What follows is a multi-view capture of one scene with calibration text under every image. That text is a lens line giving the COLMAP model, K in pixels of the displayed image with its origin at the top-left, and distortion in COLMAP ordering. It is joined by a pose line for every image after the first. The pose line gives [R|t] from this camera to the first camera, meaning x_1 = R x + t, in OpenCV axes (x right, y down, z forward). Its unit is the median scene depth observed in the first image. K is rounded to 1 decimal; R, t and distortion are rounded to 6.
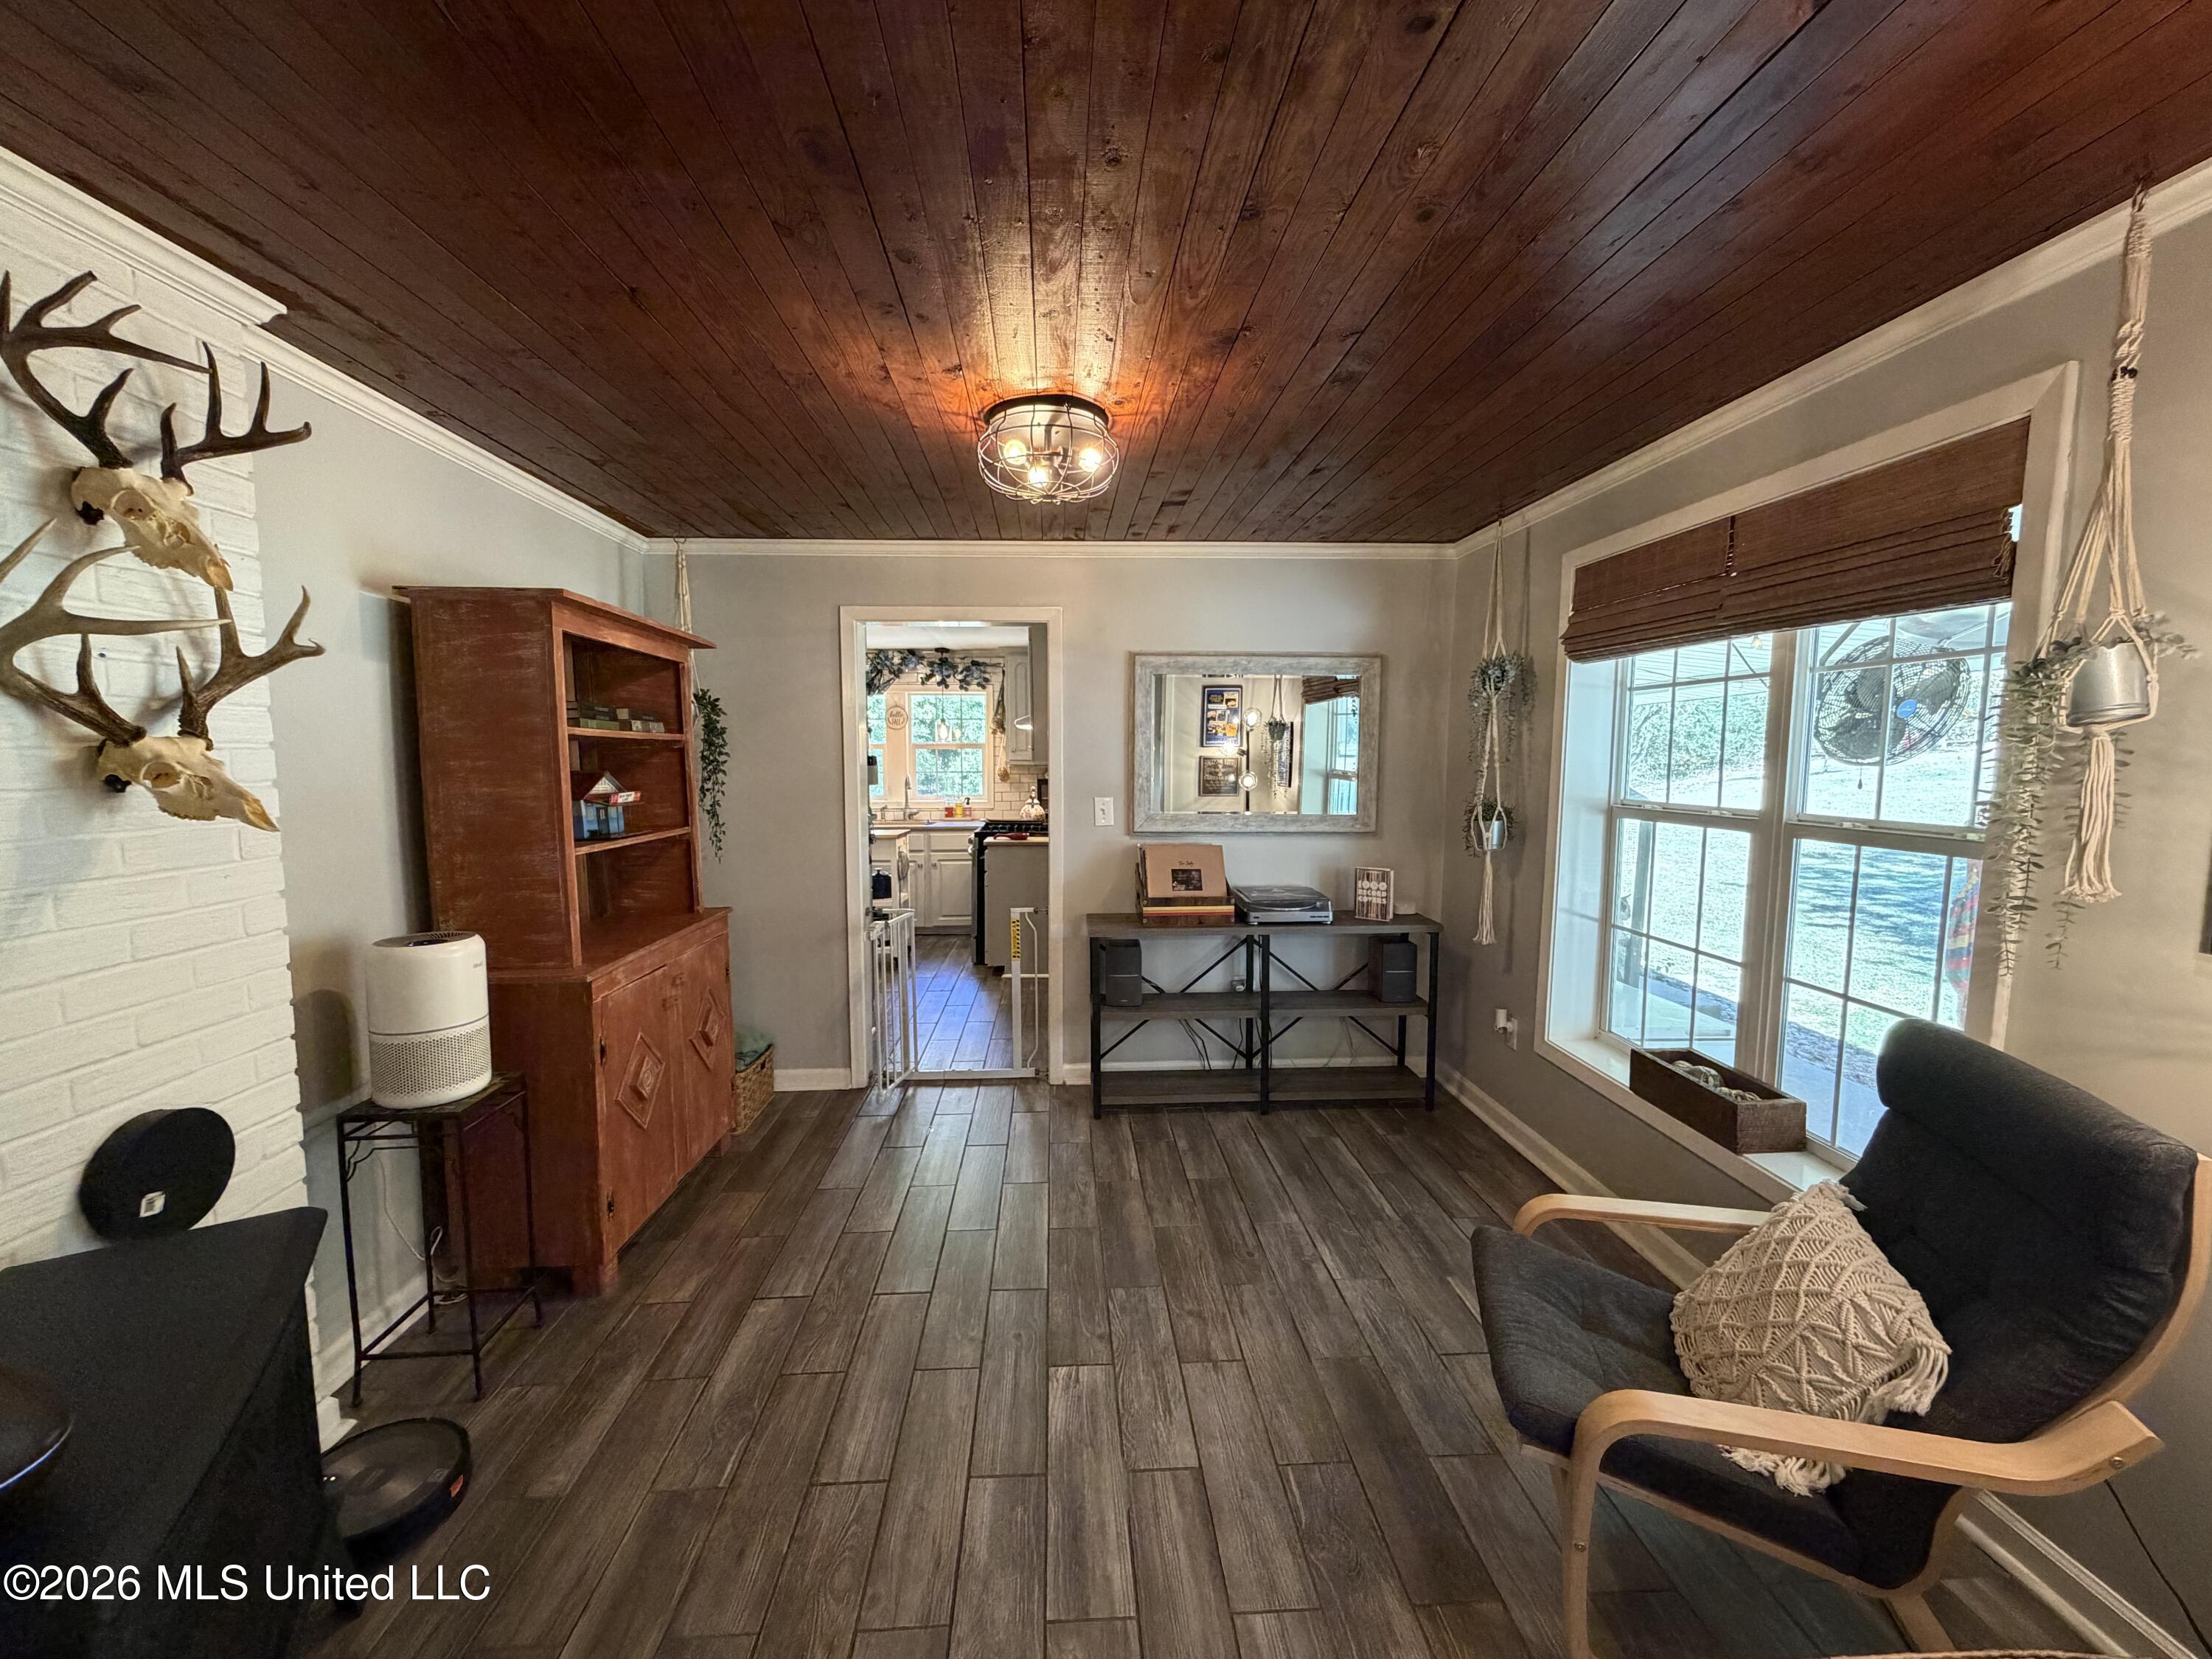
lens RADIAL K [[887.6, 0, 1106.5], [0, 887.6, 829.3], [0, 0, 1]] dist [-0.002847, 0.001571]
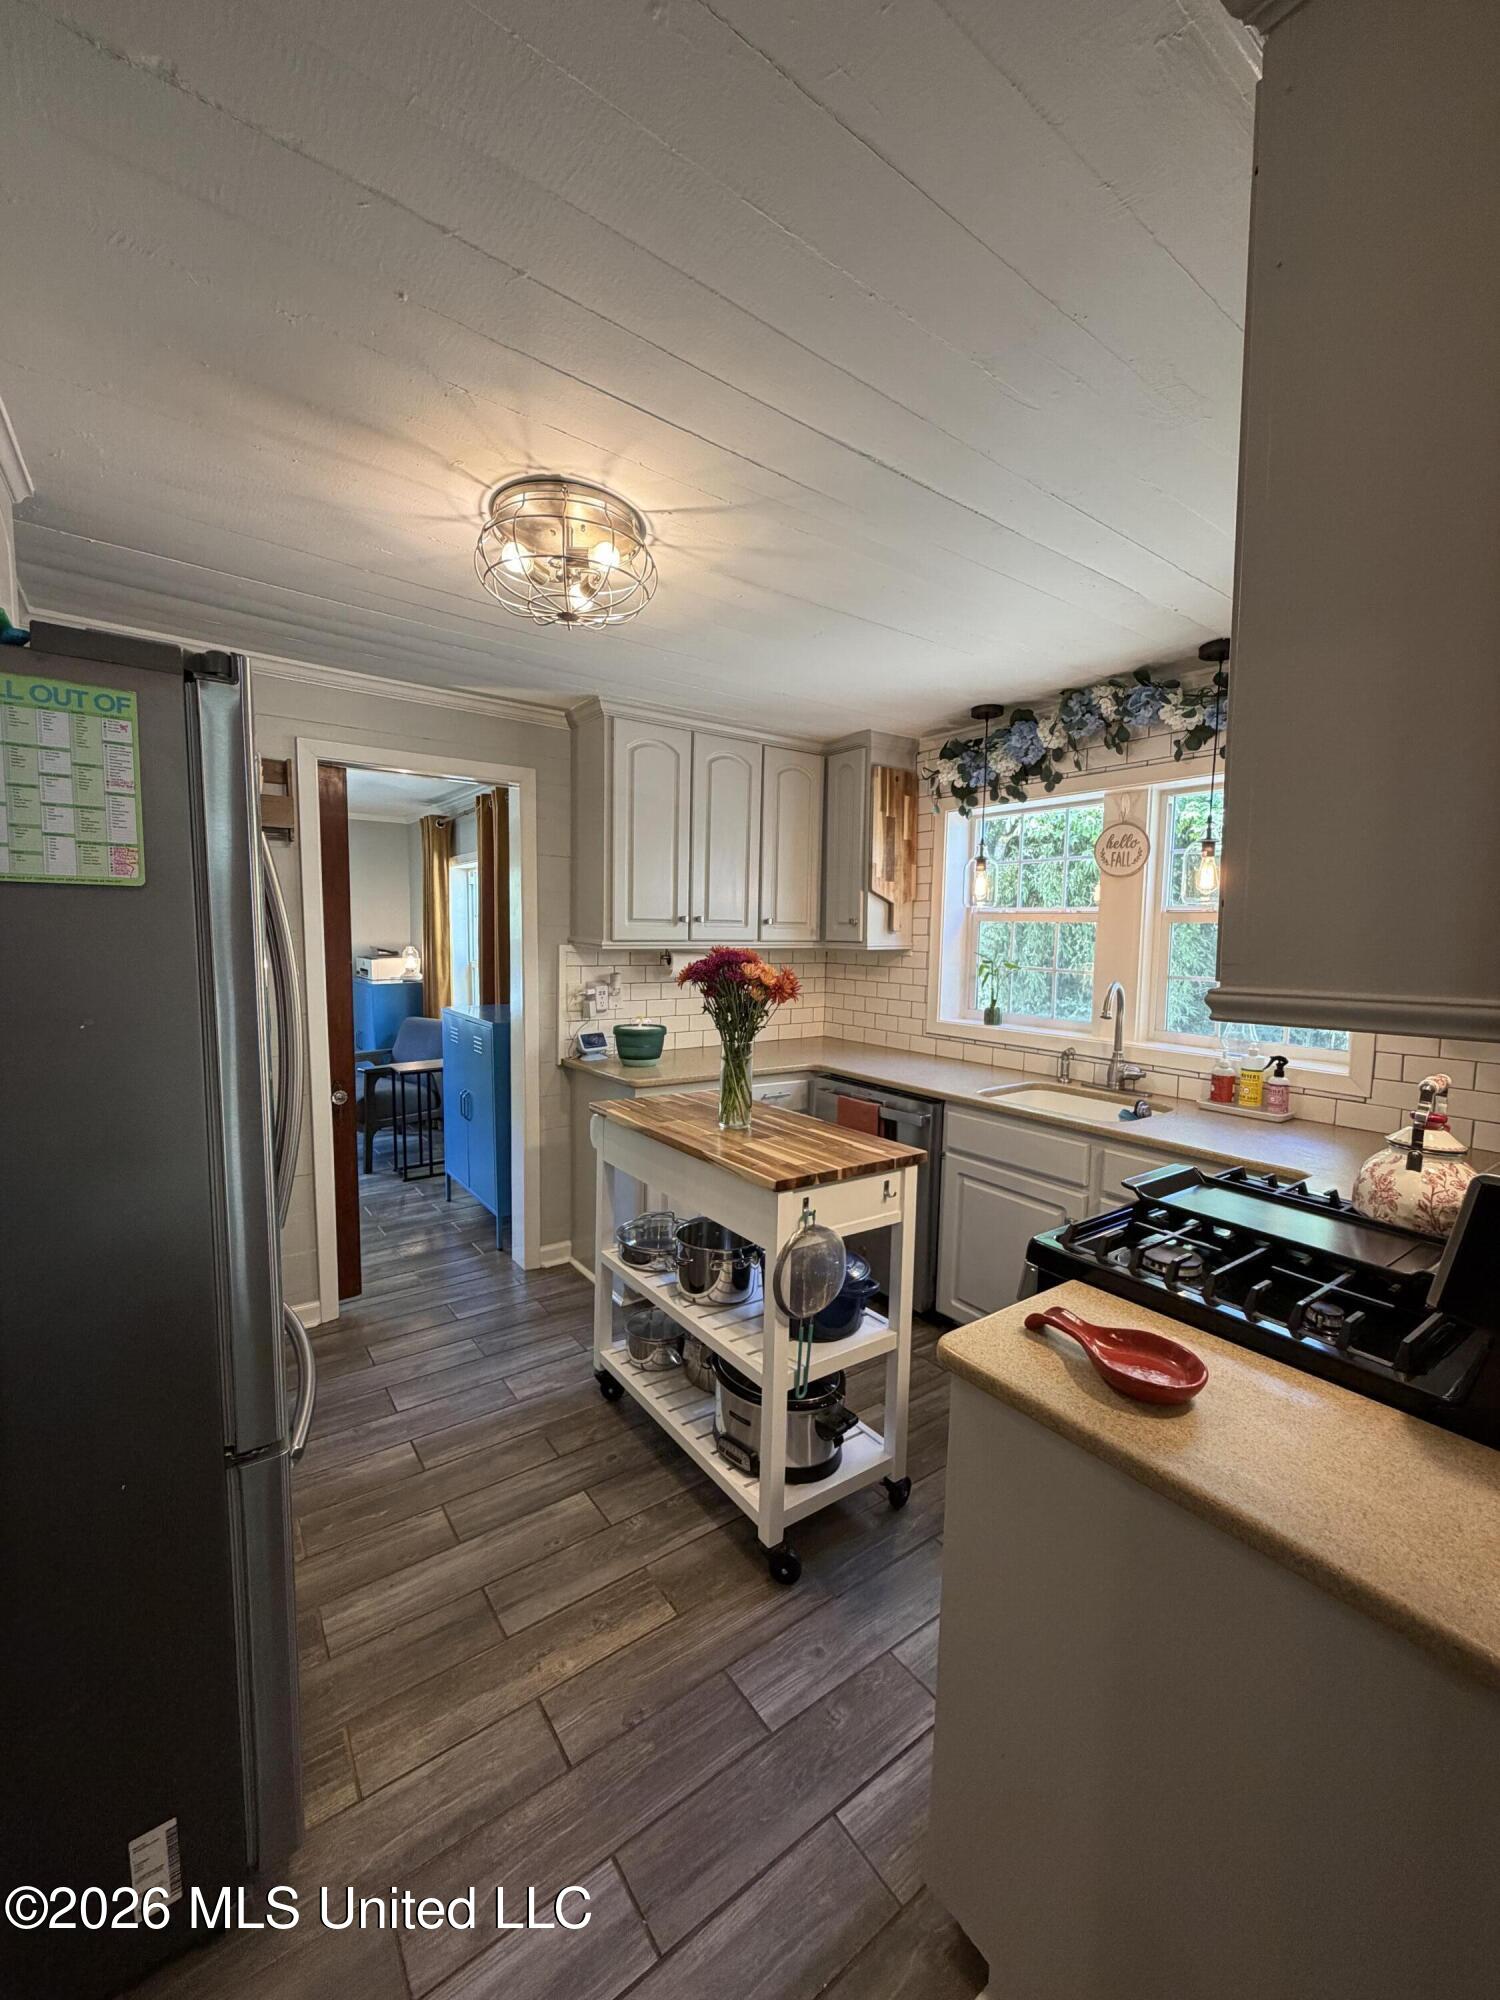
lens RADIAL K [[802.5, 0, 741.4], [0, 802.5, 998.1], [0, 0, 1]] dist [-0.002847, 0.001571]
pose [[0.542623, 0.083236, -0.835842, -0.004926], [-0.089036, 0.995172, 0.041301, -0.054130], [0.835244, 0.052009, 0.547415, 0.644937]]
